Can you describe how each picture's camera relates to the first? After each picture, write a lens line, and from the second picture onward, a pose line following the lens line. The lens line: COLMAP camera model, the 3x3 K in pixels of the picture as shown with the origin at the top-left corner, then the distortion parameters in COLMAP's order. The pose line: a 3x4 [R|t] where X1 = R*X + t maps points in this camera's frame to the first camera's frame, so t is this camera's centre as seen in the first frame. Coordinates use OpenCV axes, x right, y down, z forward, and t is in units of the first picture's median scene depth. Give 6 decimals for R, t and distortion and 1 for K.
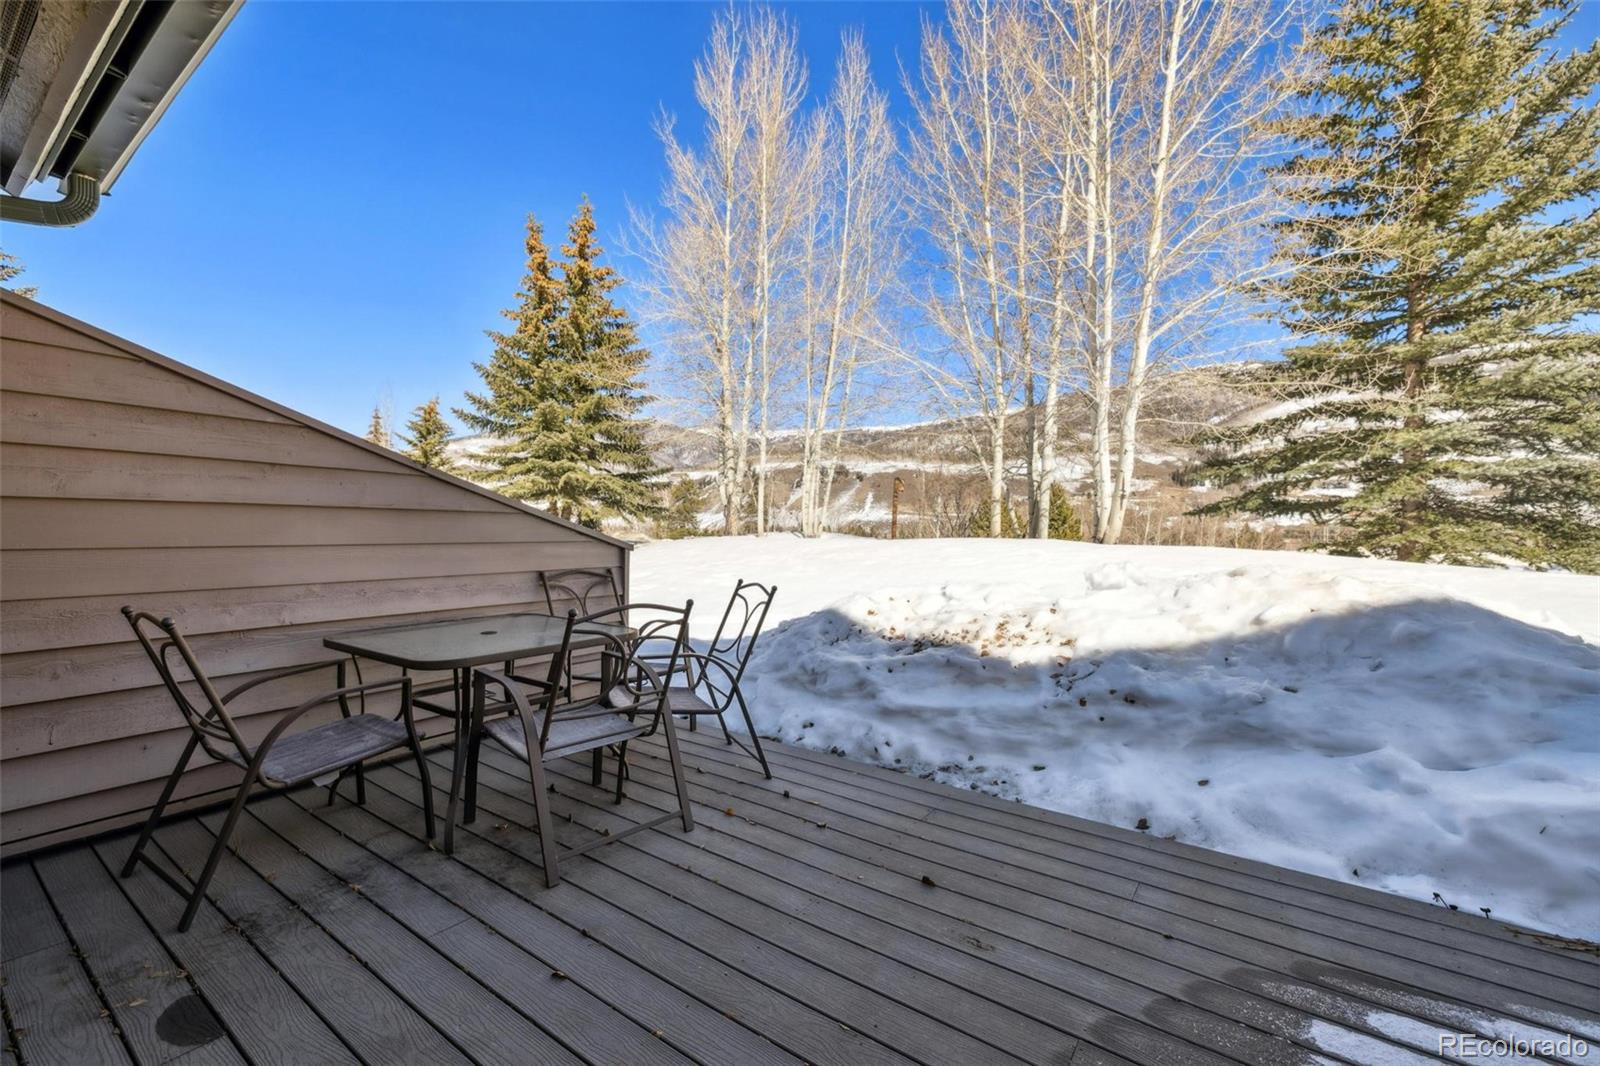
lens RADIAL K [[658.5, 0, 790.7], [0, 658.5, 536.8], [0, 0, 1]] dist [0.001302, -0.000826]
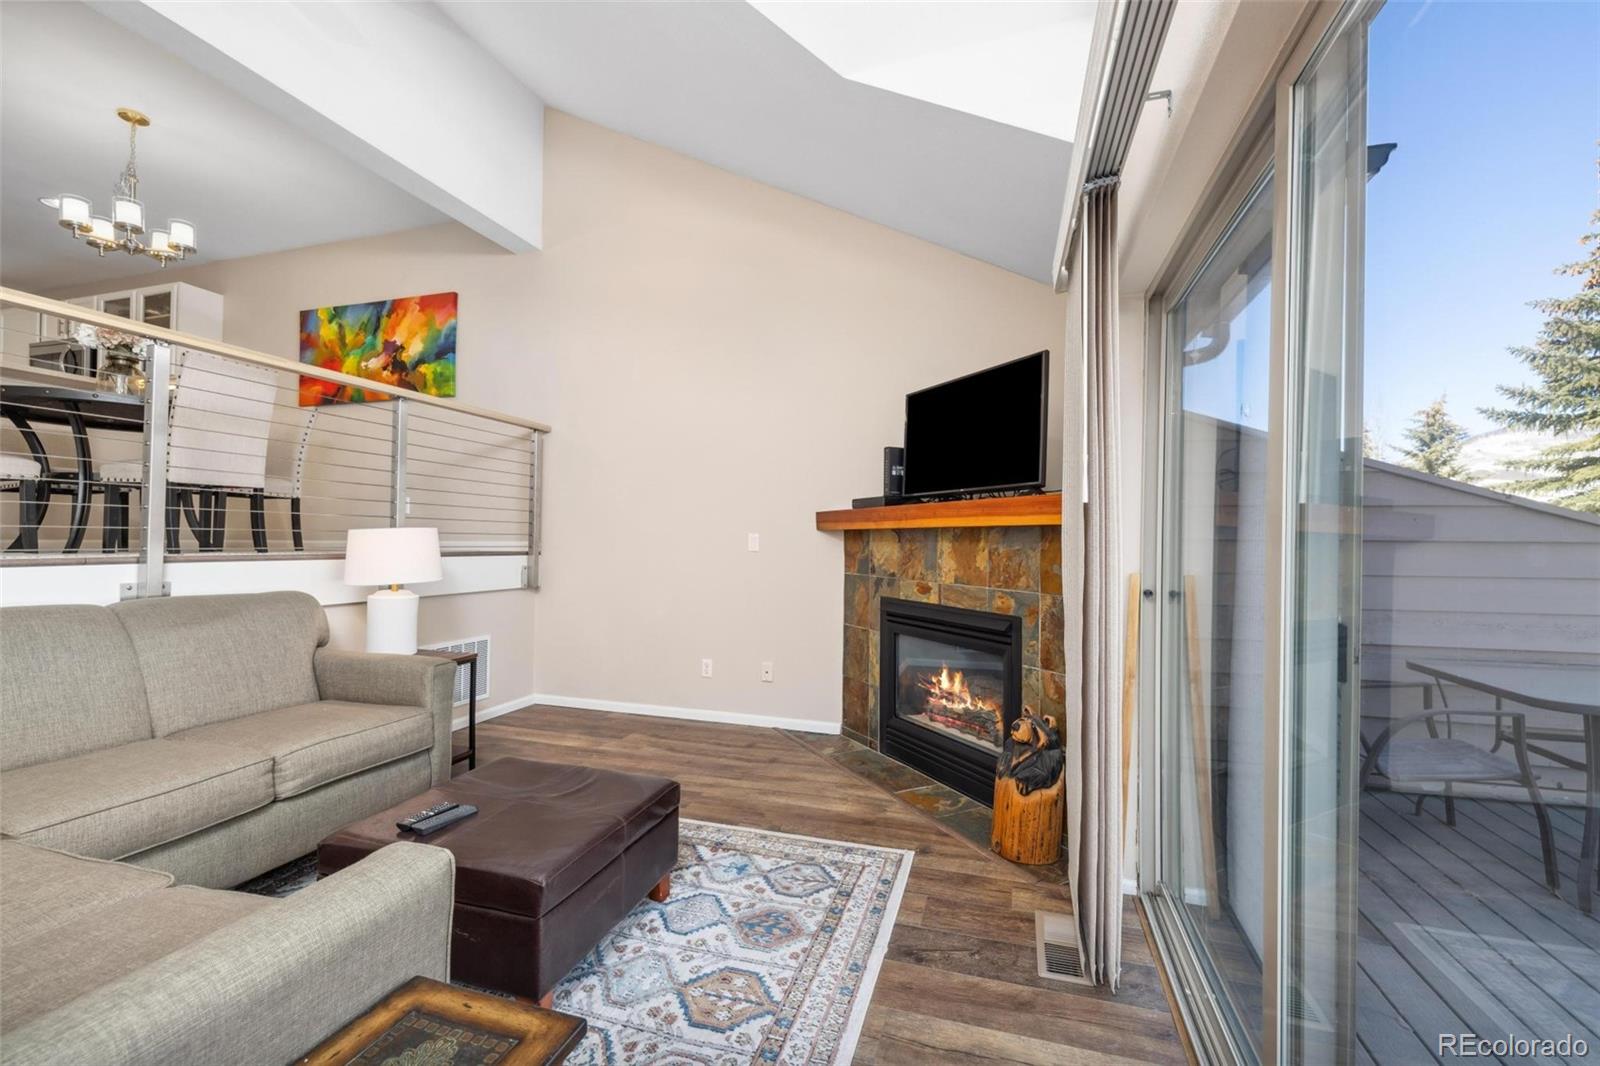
lens RADIAL K [[658.5, 0, 805.4], [0, 658.5, 526.8], [0, 0, 1]] dist [0.001302, -0.000826]
pose [[0.315110, -0.028621, -0.948623, 0.020650], [-0.013232, 0.999316, -0.034546, -0.012478], [0.948963, 0.023438, 0.314516, -0.197108]]
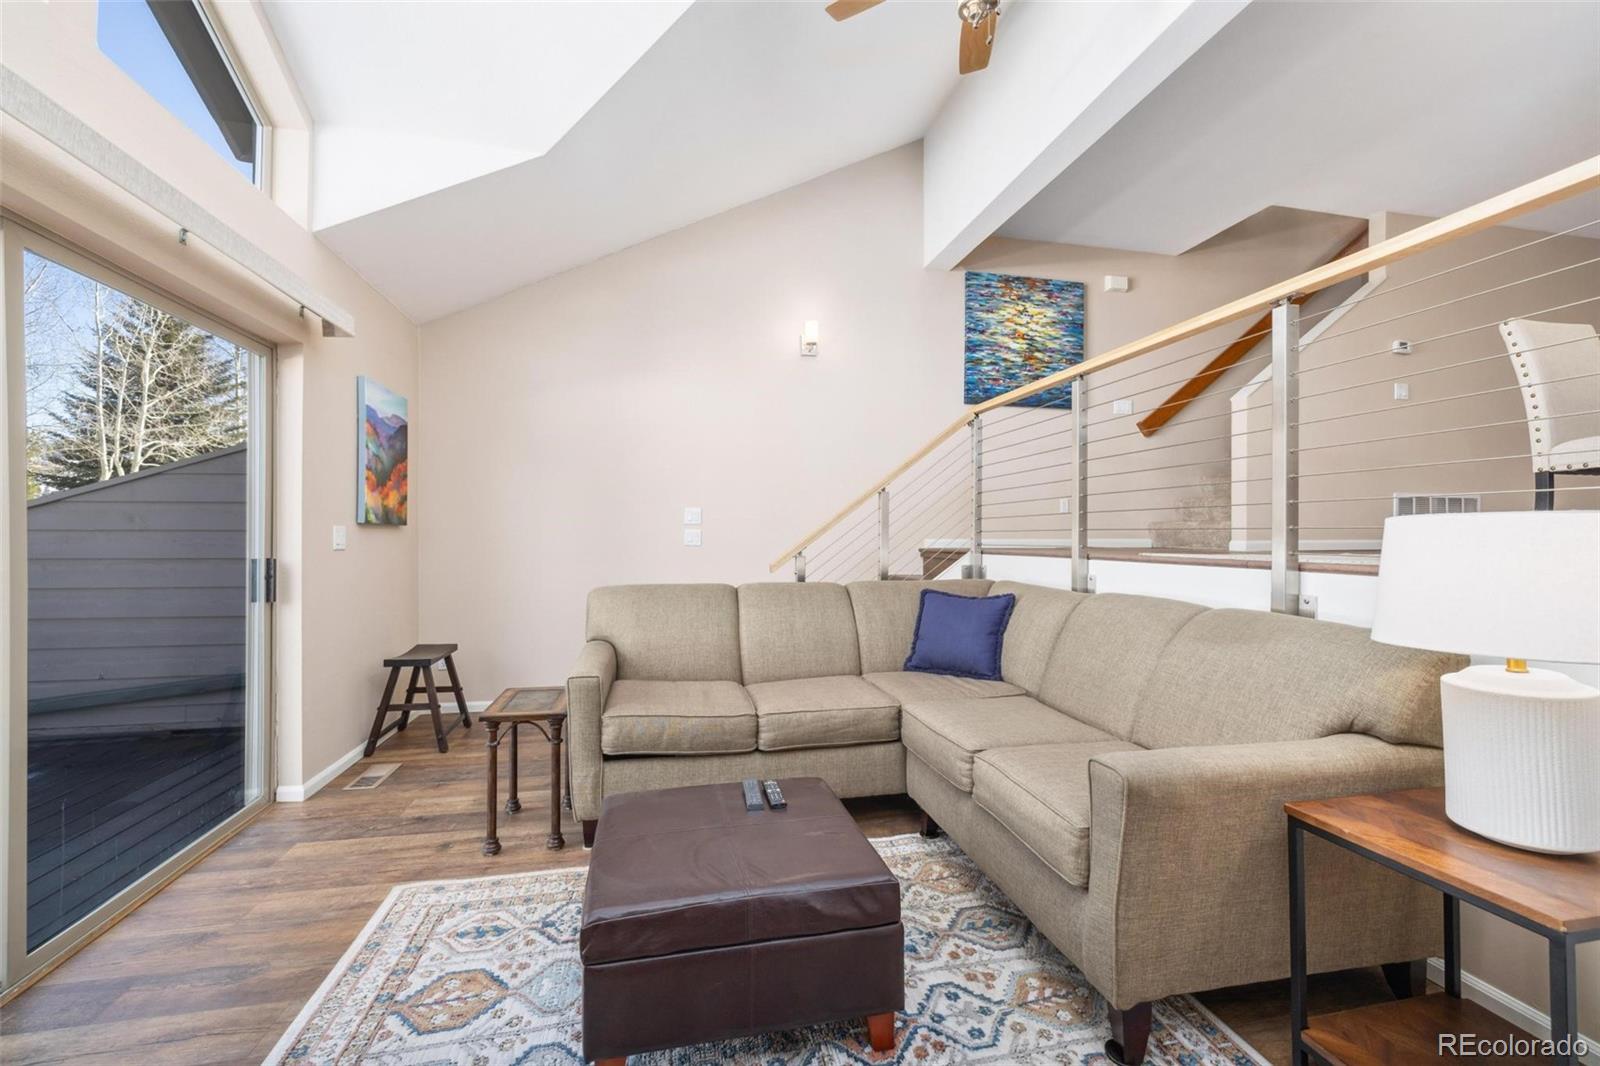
lens RADIAL K [[658.5, 0, 793.6], [0, 658.5, 532.0], [0, 0, 1]] dist [0.001302, -0.000826]
pose [[-0.736996, -0.011129, 0.675805, -0.755774], [-0.000886, 0.999879, 0.015500, -0.024760], [-0.675896, 0.010825, -0.736917, 0.027743]]
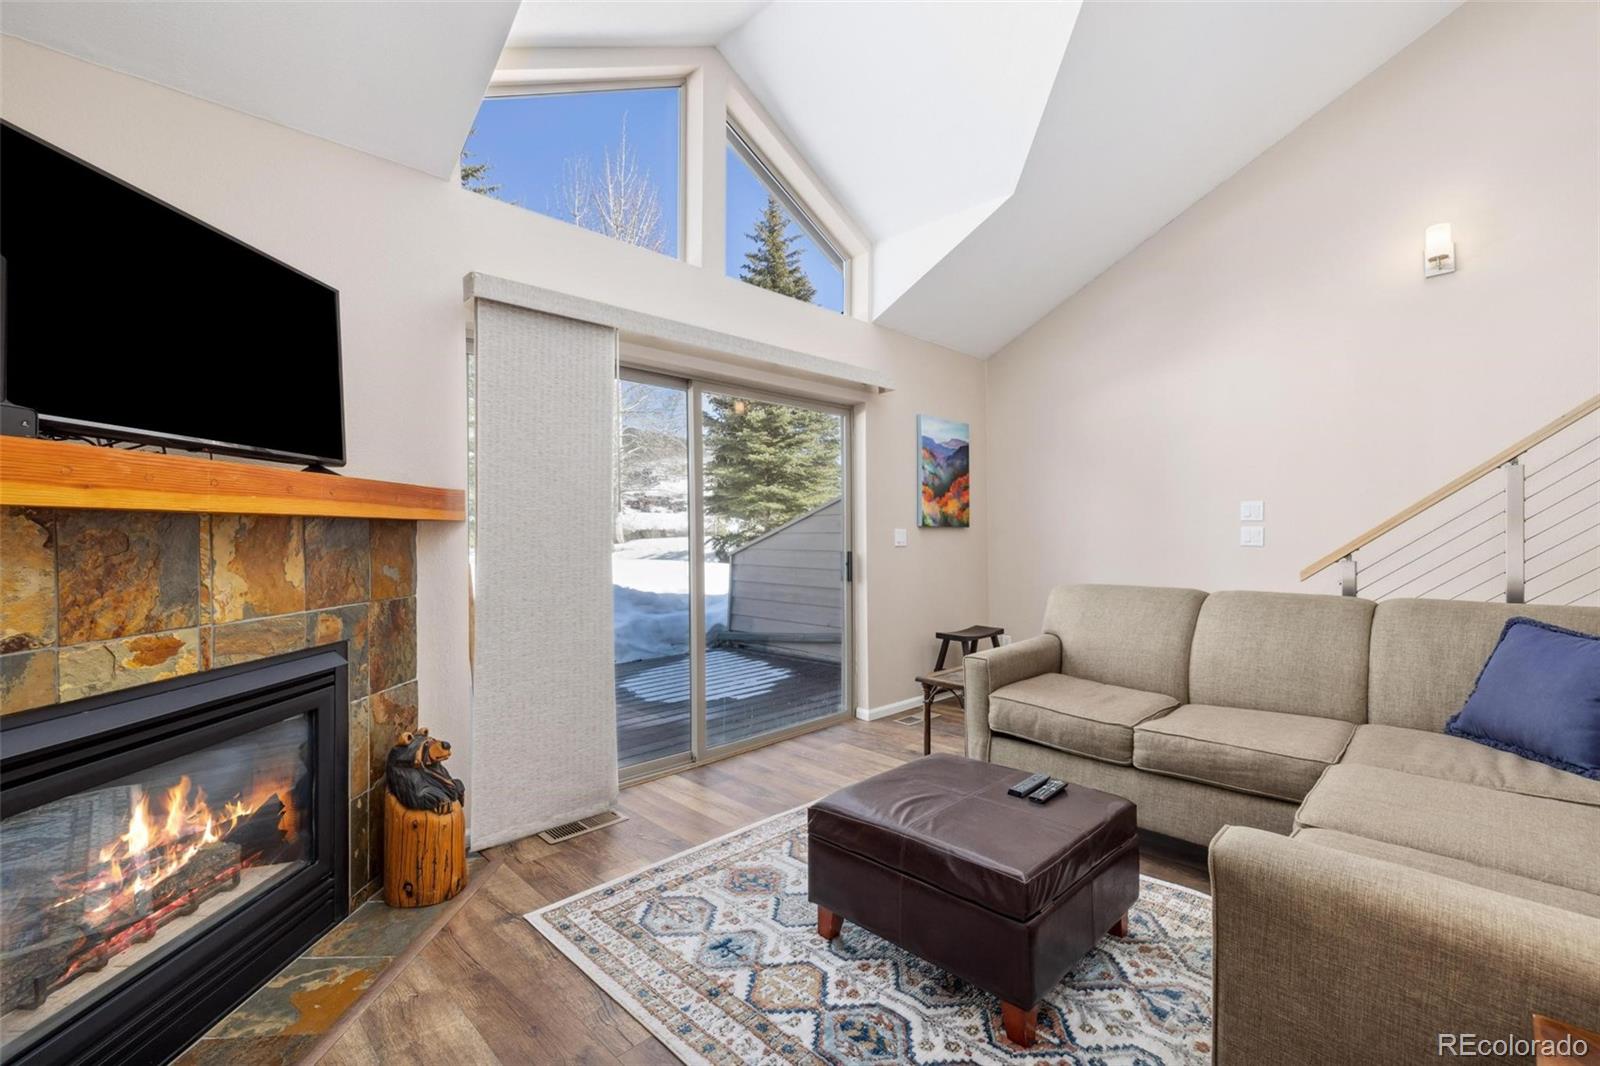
lens RADIAL K [[681.4, 0, 809.9], [0, 681.4, 533.8], [0, 0, 1]] dist [-0.017918, 0.000521]
pose [[0.169247, -0.011074, 0.985512, -0.924621], [0.021762, 0.999735, 0.007497, -0.022767], [-0.985333, 0.020178, 0.169443, -0.209135]]
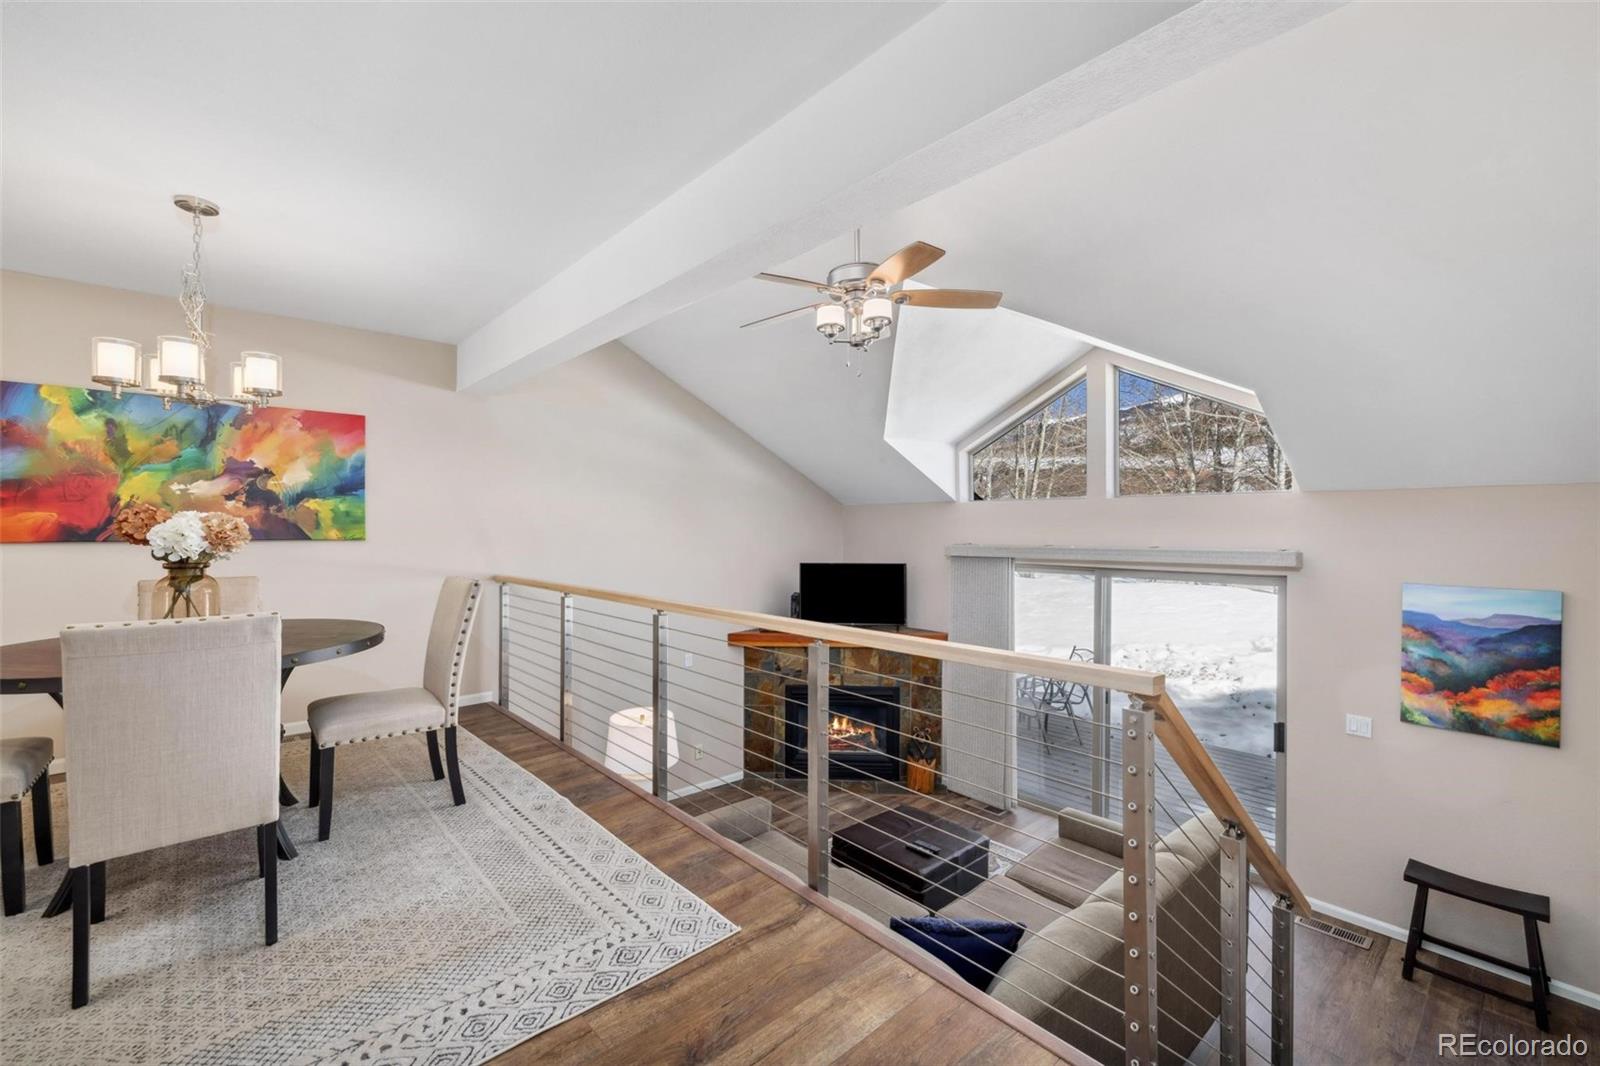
lens RADIAL K [[658.5, 0, 788.0], [0, 658.5, 532.0], [0, 0, 1]] dist [0.001302, -0.000826]
pose [[0.972369, -0.012421, -0.233118, -0.412114], [0.010406, 0.999897, -0.009872, -0.259445], [0.233217, 0.007173, 0.972398, -1.185610]]
